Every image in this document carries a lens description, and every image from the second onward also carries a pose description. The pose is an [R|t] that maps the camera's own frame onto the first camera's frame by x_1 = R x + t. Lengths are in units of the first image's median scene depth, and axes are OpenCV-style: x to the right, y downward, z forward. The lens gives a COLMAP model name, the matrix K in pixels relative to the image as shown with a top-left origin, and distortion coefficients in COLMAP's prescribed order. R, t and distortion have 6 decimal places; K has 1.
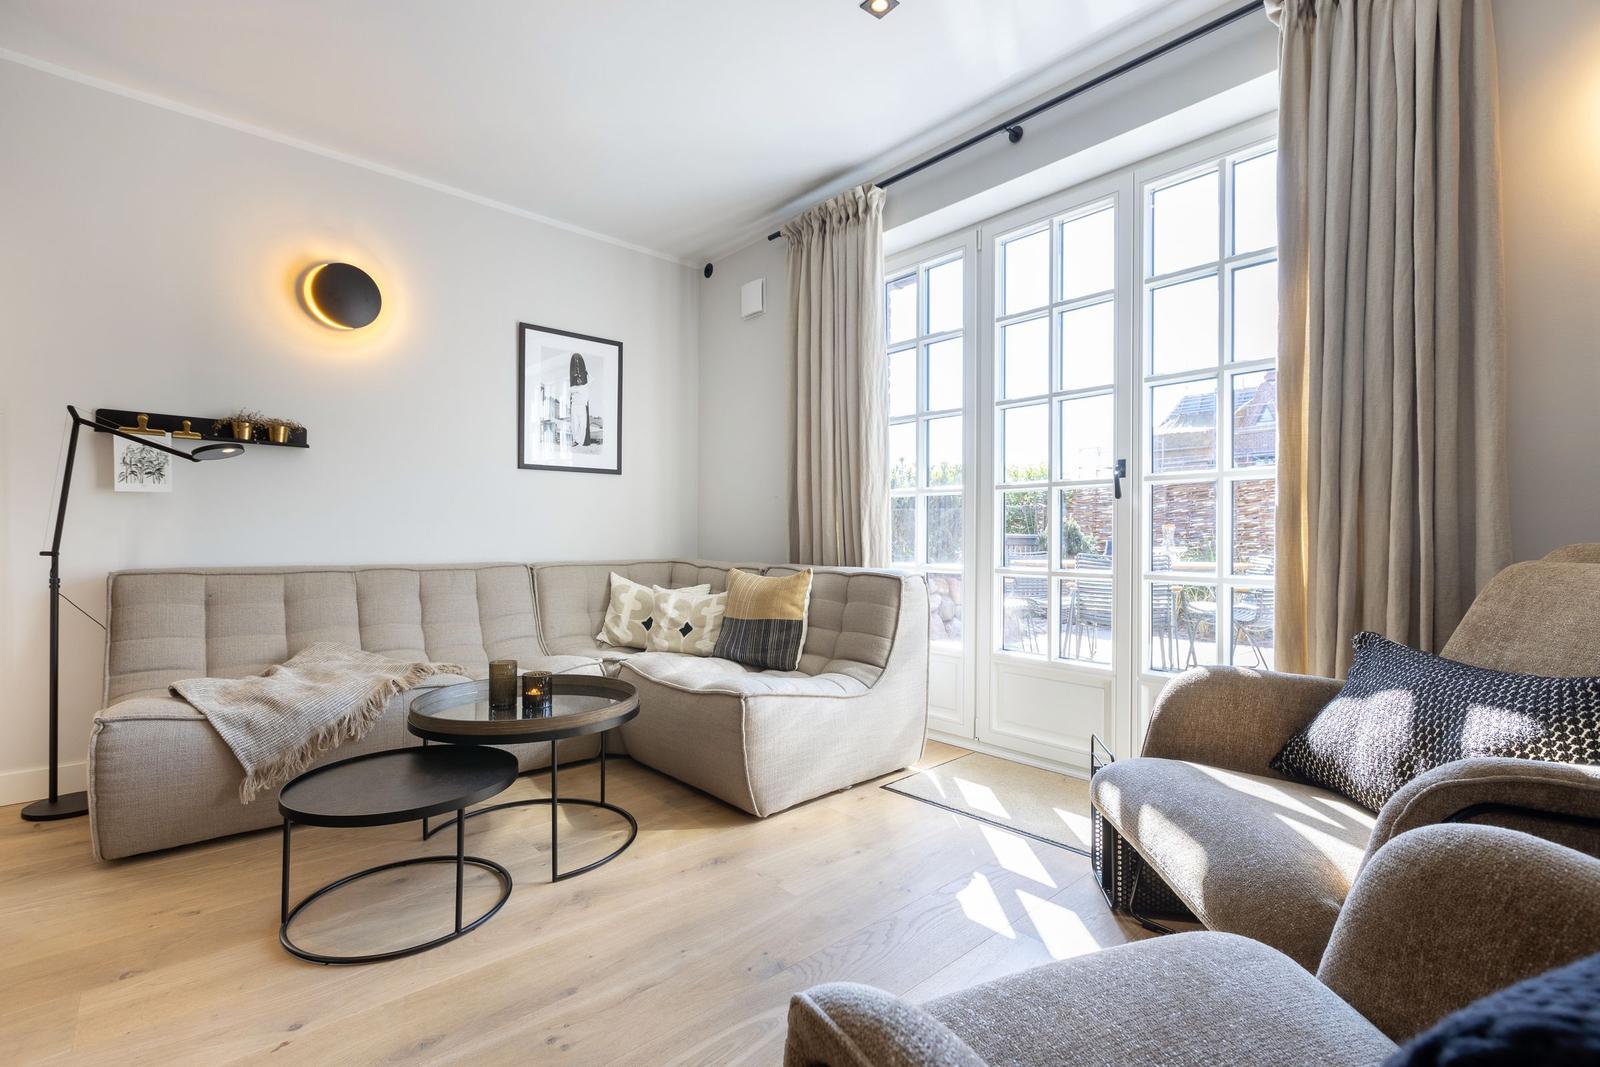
lens RADIAL K [[724.5, 0, 796.5], [0, 724.5, 533.2], [0, 0, 1]] dist [0.000809, 0.000060]
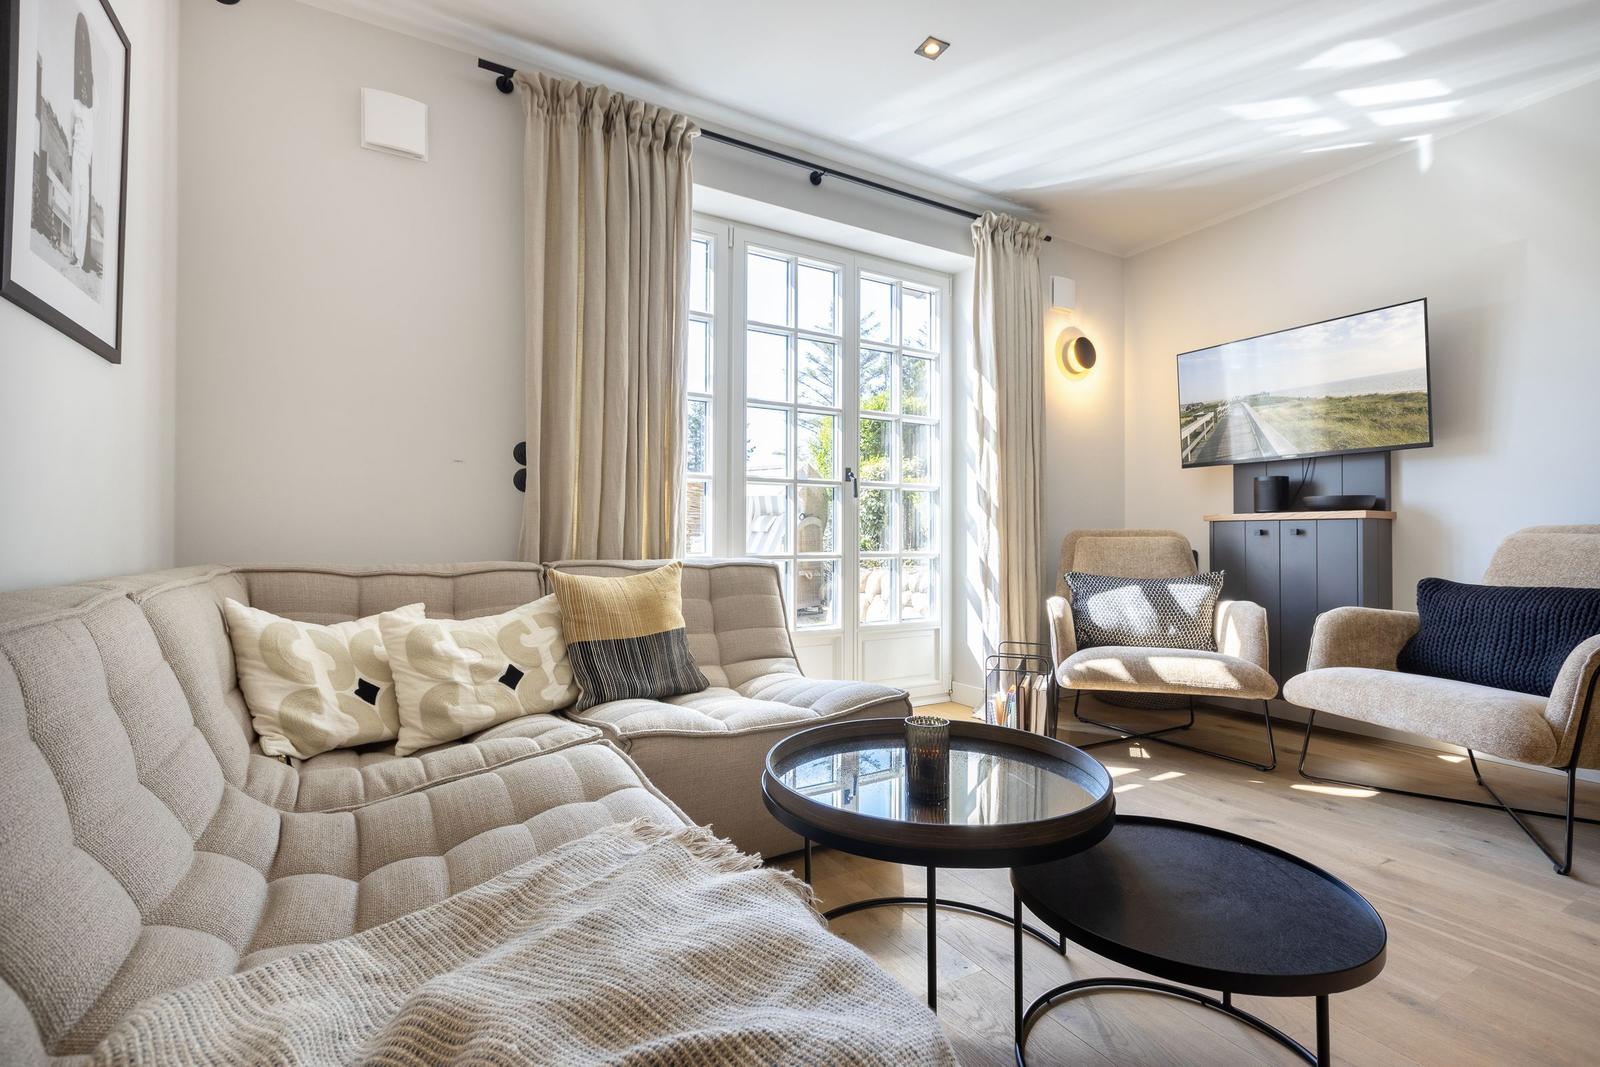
lens RADIAL K [[705.6, 0, 800.0], [0, 705.6, 533.5], [0, 0, 1]] dist [-0.000193, 0.000090]
pose [[0.207926, 0.000286, 0.978145, -0.732875], [-0.008392, 0.999964, 0.001492, 0.014761], [-0.978109, -0.008519, 0.207920, 0.717596]]
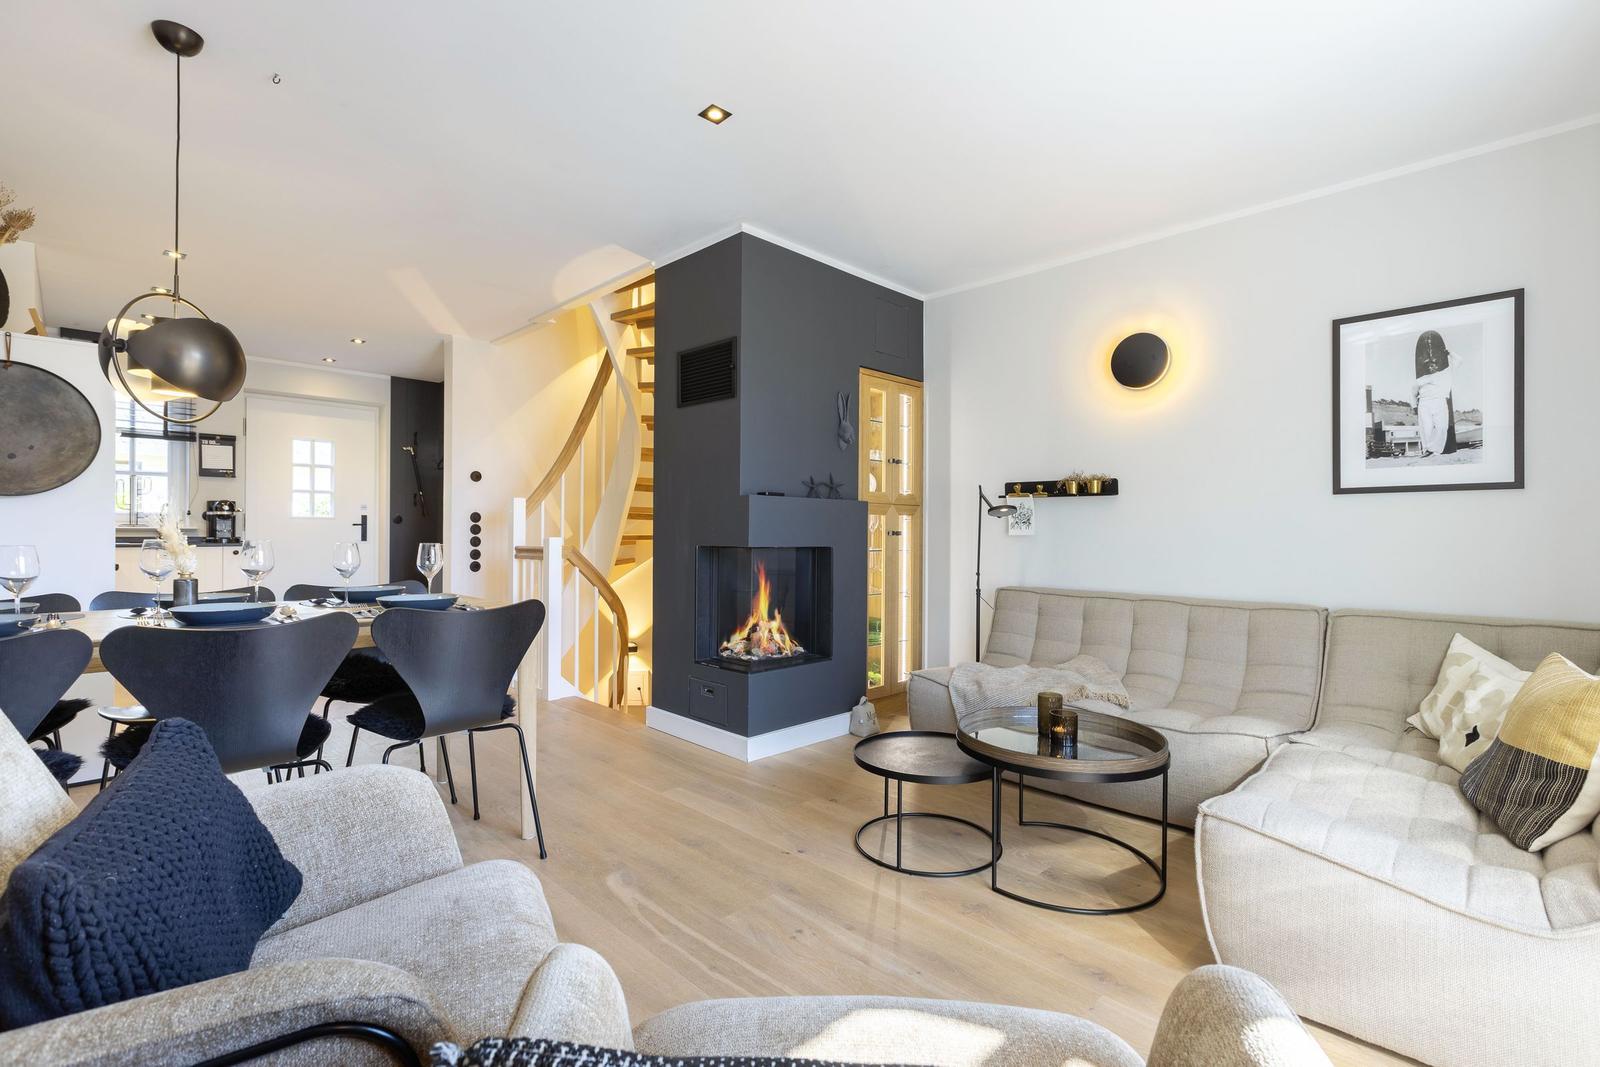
lens RADIAL K [[724.5, 0, 796.5], [0, 724.5, 533.2], [0, 0, 1]] dist [0.000809, 0.000060]
pose [[0.054733, -0.002496, -0.998498, 0.506290], [0.000393, 0.999997, -0.002478, -0.051176], [0.998501, -0.000257, 0.054734, 0.400325]]
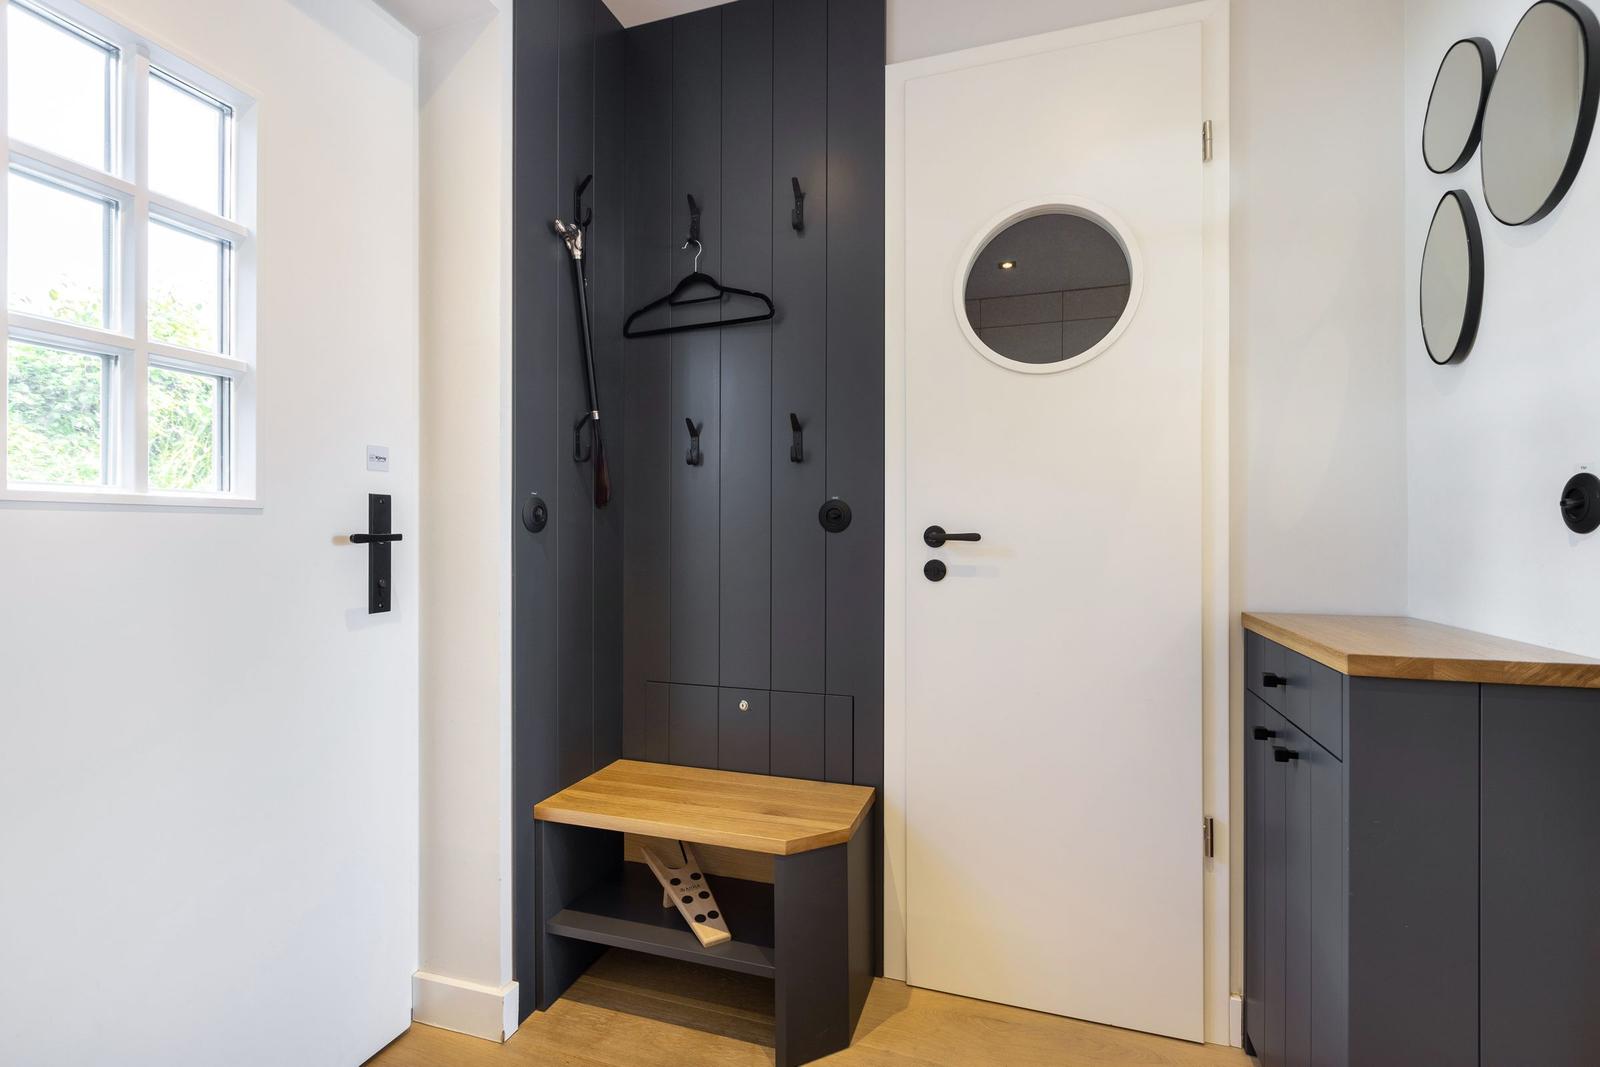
lens RADIAL K [[708.3, 0, 811.0], [0, 708.3, 531.0], [0, 0, 1]] dist [0.001116, 0.000058]
pose [[0.504510, -0.001413, -0.863405, -1.366497], [0.007513, 0.999968, 0.002753, -0.090117], [0.863373, -0.007875, 0.504504, -0.887644]]
